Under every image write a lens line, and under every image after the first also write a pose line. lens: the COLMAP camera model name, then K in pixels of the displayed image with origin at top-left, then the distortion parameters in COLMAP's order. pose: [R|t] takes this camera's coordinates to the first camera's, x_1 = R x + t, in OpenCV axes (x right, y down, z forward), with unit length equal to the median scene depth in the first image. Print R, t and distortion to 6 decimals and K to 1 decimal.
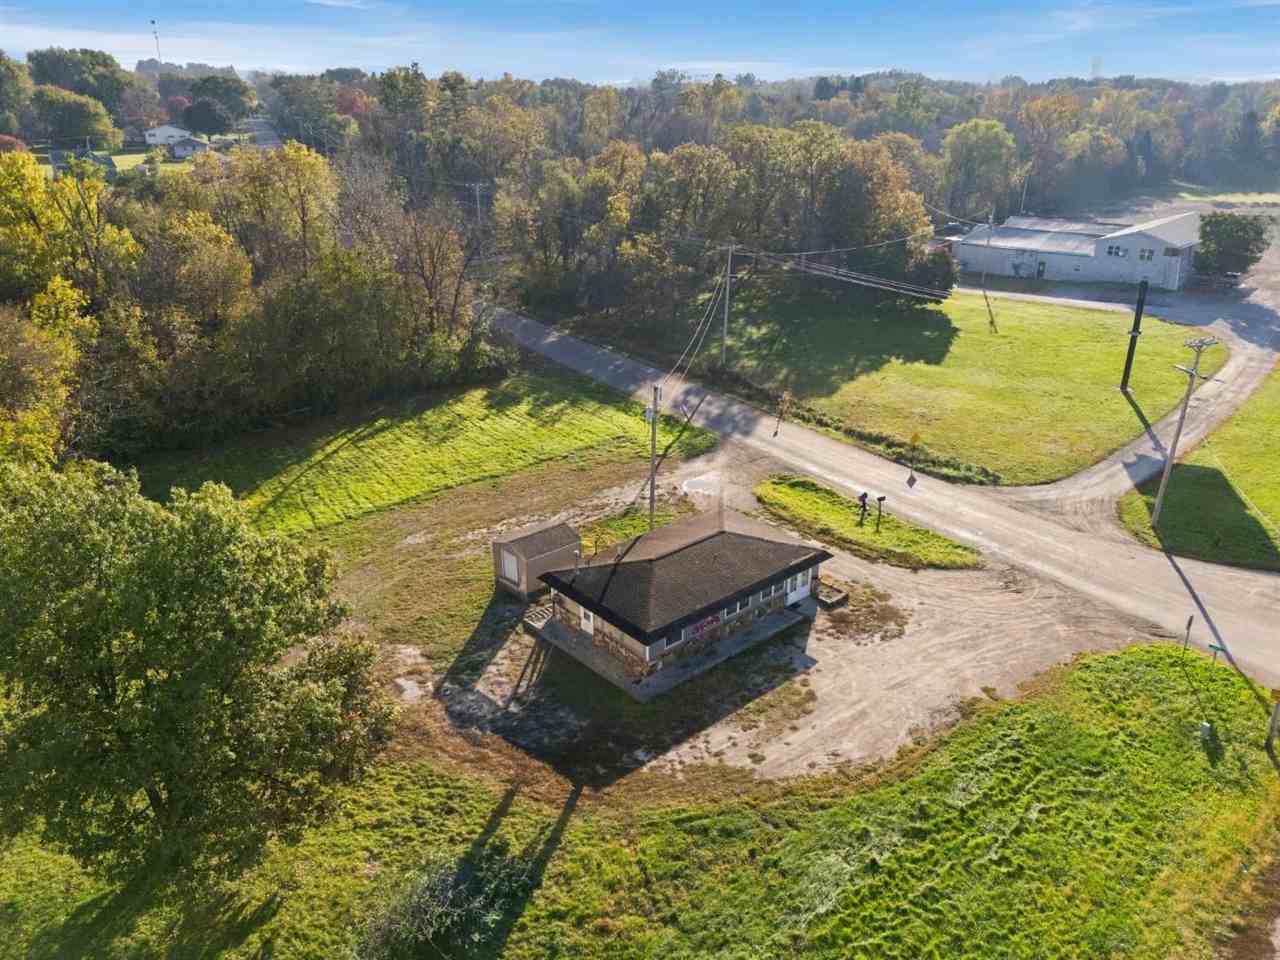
lens RADIAL K [[931.5, 0, 640.0], [0, 931.5, 480.0], [0, 0, 1]] dist [0.065819, -0.061297]
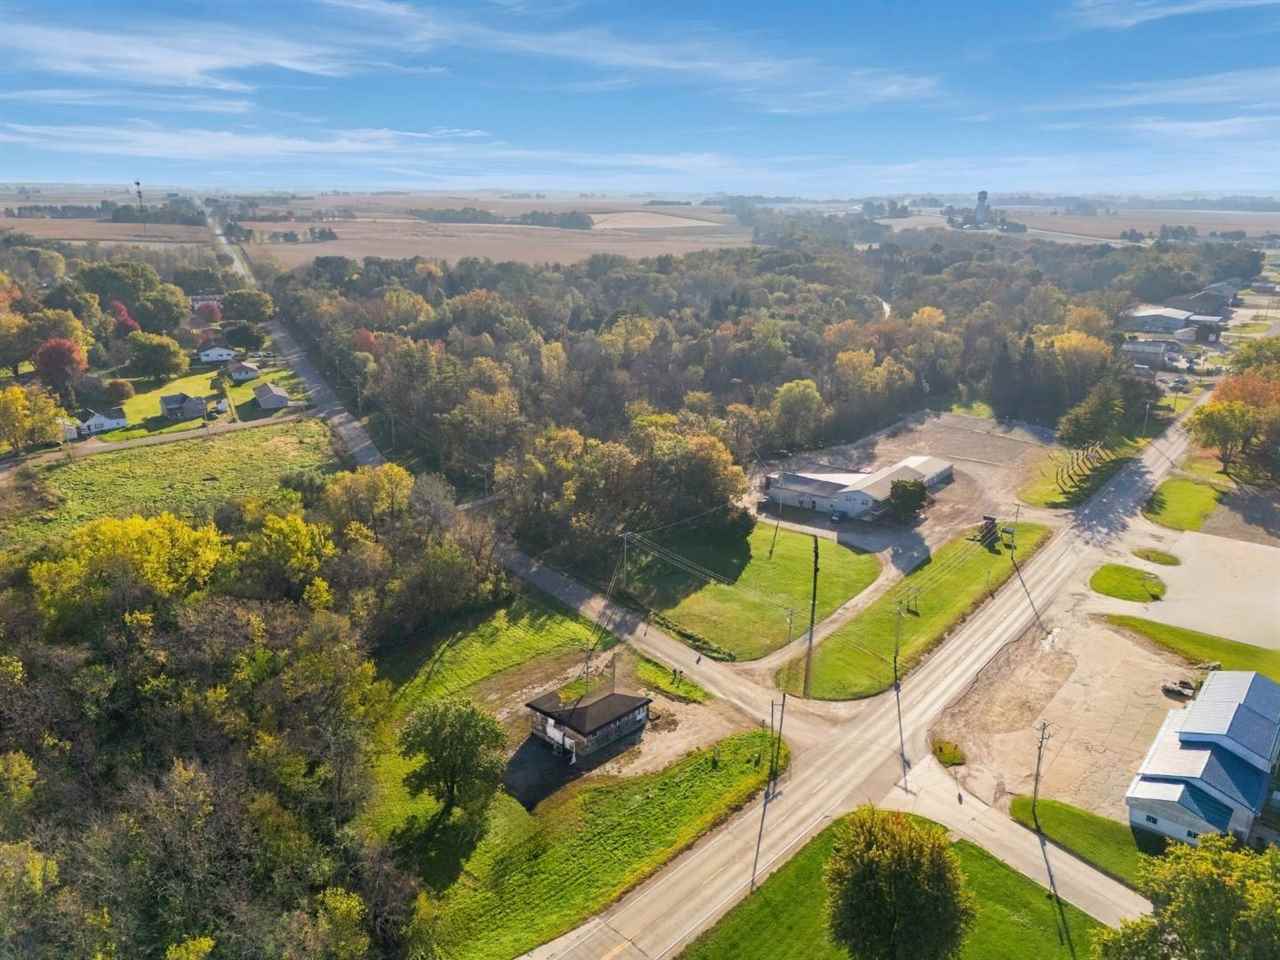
lens RADIAL K [[921.8, 0, 640.0], [0, 921.8, 480.0], [0, 0, 1]] dist [0.103378, -0.125896]
pose [[0.997964, -0.021275, 0.060132, 0.012812], [0.026778, 0.995377, -0.092237, -0.226310], [-0.057892, 0.093659, 0.993920, -1.268796]]
